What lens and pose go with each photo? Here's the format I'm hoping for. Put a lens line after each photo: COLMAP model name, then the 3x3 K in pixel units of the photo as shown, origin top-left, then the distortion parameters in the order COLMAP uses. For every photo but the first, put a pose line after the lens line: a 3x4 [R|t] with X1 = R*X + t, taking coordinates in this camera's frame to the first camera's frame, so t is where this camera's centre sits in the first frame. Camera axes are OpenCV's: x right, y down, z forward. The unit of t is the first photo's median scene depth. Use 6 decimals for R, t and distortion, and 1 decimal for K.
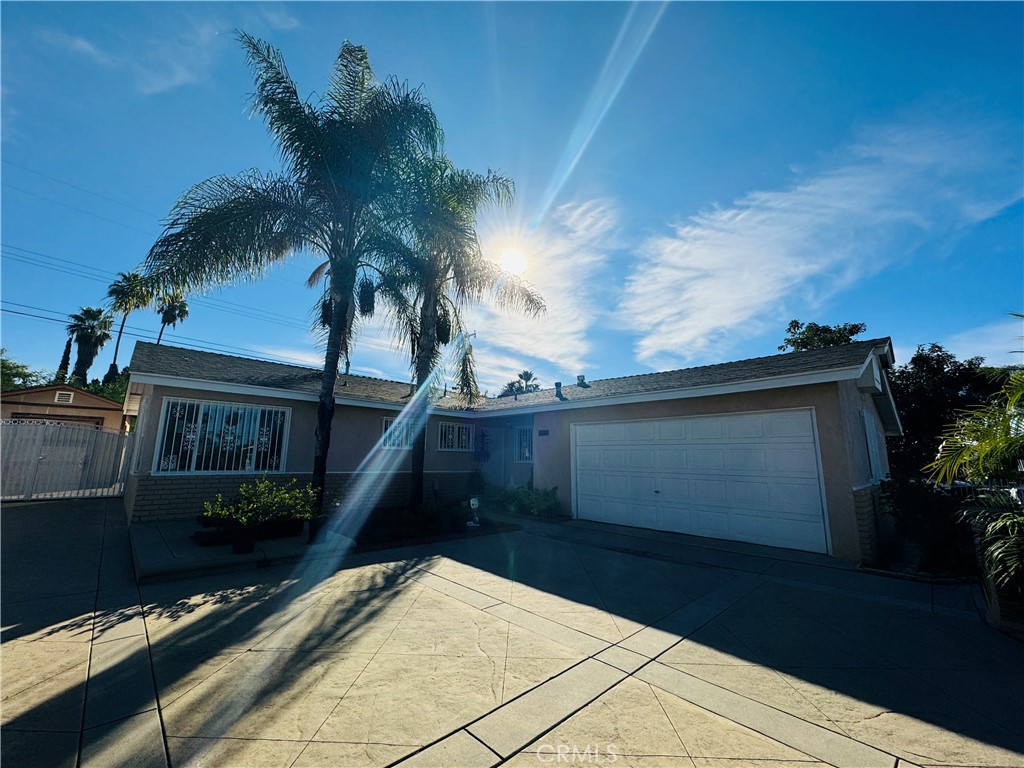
lens RADIAL K [[407.6, 0, 509.6], [0, 407.6, 384.0], [0, 0, 1]] dist [0.000638, 0.000223]
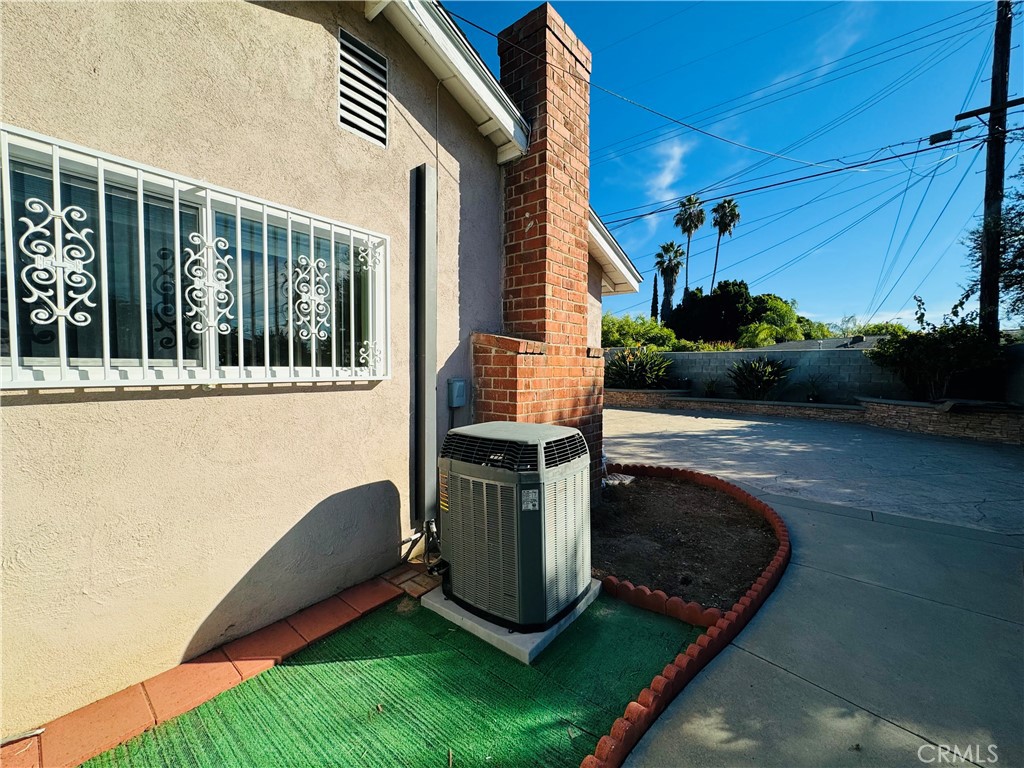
lens RADIAL K [[411.6, 0, 512.0], [0, 411.6, 383.8], [0, 0, 1]] dist [0.001540, 0.000220]
pose [[0.127148, 0.025398, -0.991558, 0.462609], [0.183441, 0.981825, 0.048672, 0.402077], [0.974773, -0.188081, 0.120178, 2.206583]]
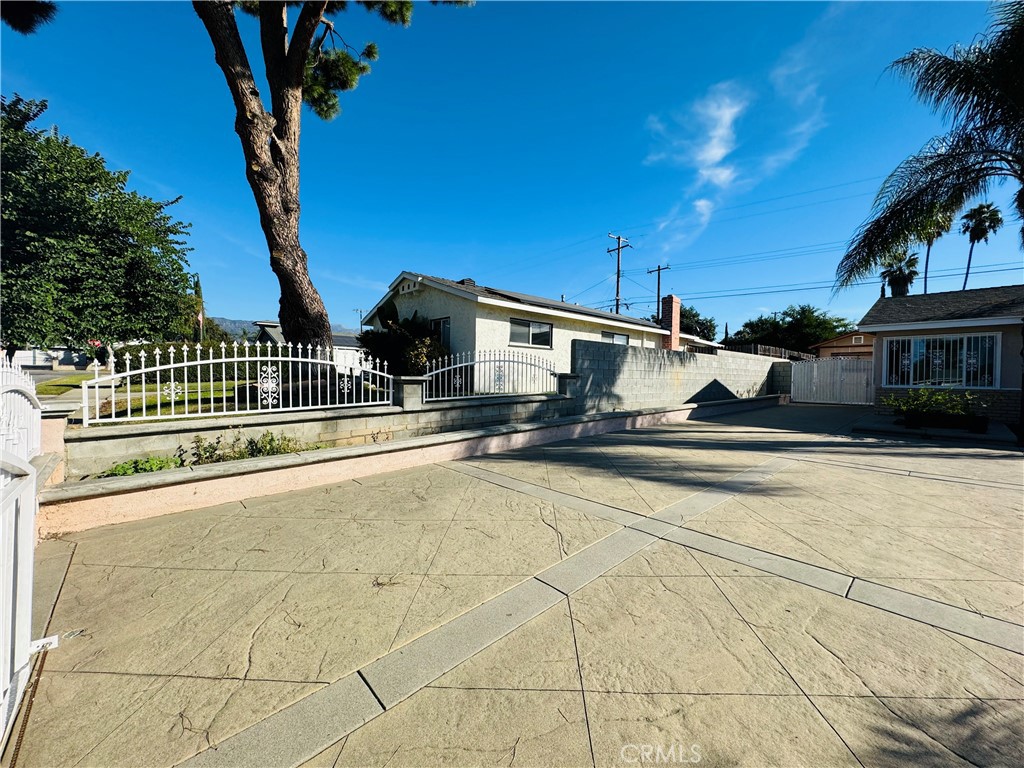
lens RADIAL K [[409.1, 0, 513.2], [0, 409.1, 384.4], [0, 0, 1]] dist [-0.000645, -0.000003]
pose [[-0.024132, 0.001207, -0.999708, 0.634043], [0.167407, 0.985884, -0.002850, -0.021043], [0.985592, -0.167427, -0.023993, -0.325188]]
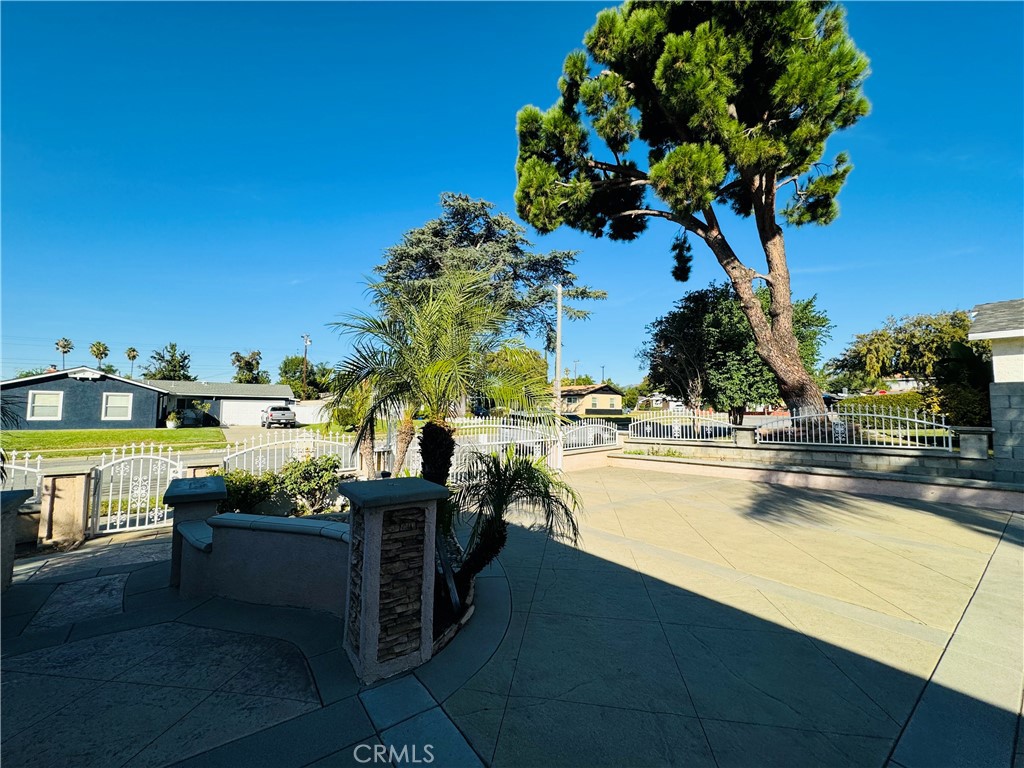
lens RADIAL K [[409.1, 0, 511.3], [0, 409.1, 383.1], [0, 0, 1]] dist [-0.002040, -0.000009]
pose [[-0.991924, -0.020231, 0.125207, 0.417275], [-0.050626, 0.968299, -0.244612, 0.137205], [-0.116289, -0.248975, -0.961503, 0.736629]]
